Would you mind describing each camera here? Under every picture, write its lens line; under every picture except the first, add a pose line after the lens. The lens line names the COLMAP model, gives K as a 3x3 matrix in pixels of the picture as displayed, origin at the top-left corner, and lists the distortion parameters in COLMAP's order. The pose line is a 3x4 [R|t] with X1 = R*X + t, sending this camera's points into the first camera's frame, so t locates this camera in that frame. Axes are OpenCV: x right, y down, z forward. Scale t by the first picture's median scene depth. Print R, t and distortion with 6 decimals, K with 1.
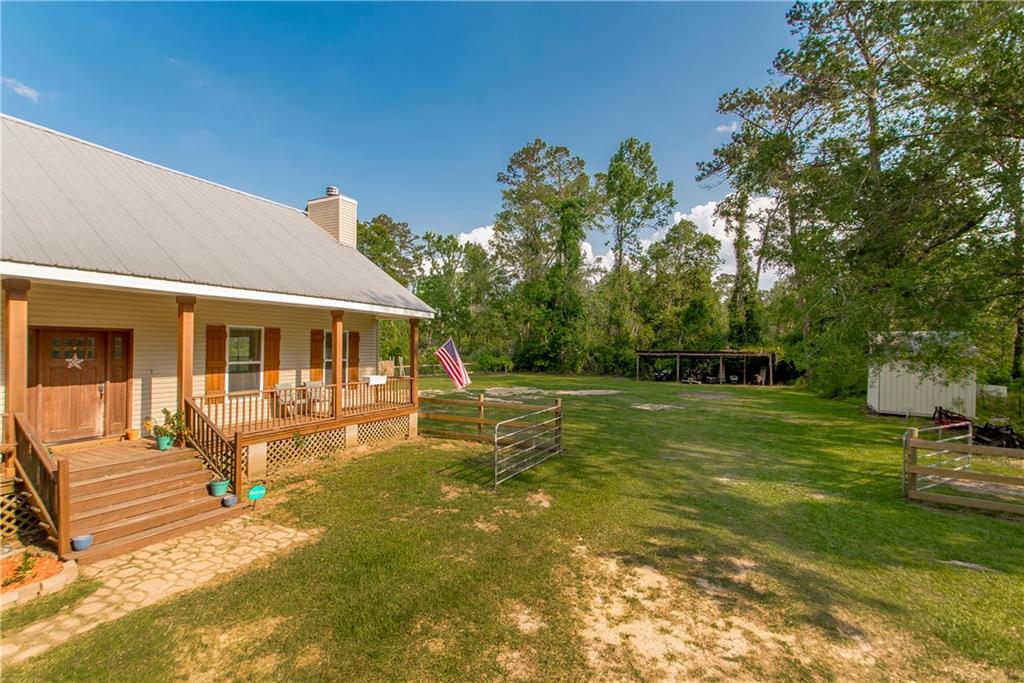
lens RADIAL K [[439.4, 0, 512.0], [0, 439.4, 341.5], [0, 0, 1]] dist [0.001083, -0.000302]
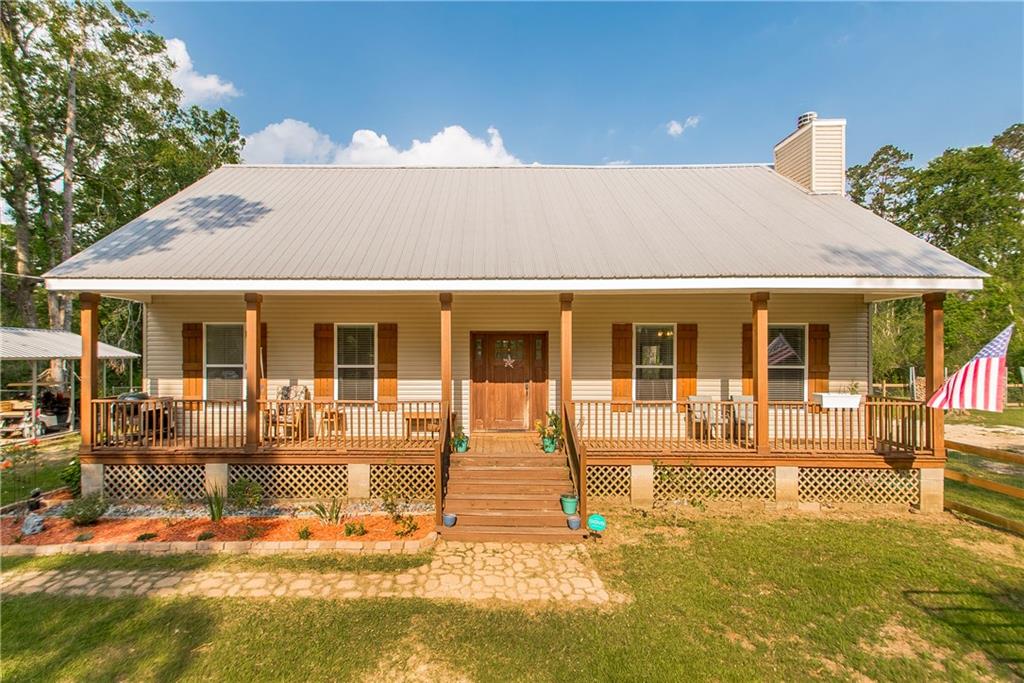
lens RADIAL K [[520.9, 0, 511.9], [0, 520.9, 356.8], [0, 0, 1]] dist [0.002253, 0.000982]
pose [[0.432912, 0.011175, -0.901367, 0.187119], [0.014498, 0.999708, 0.019358, 0.005842], [0.901320, -0.021448, 0.432623, 0.344772]]
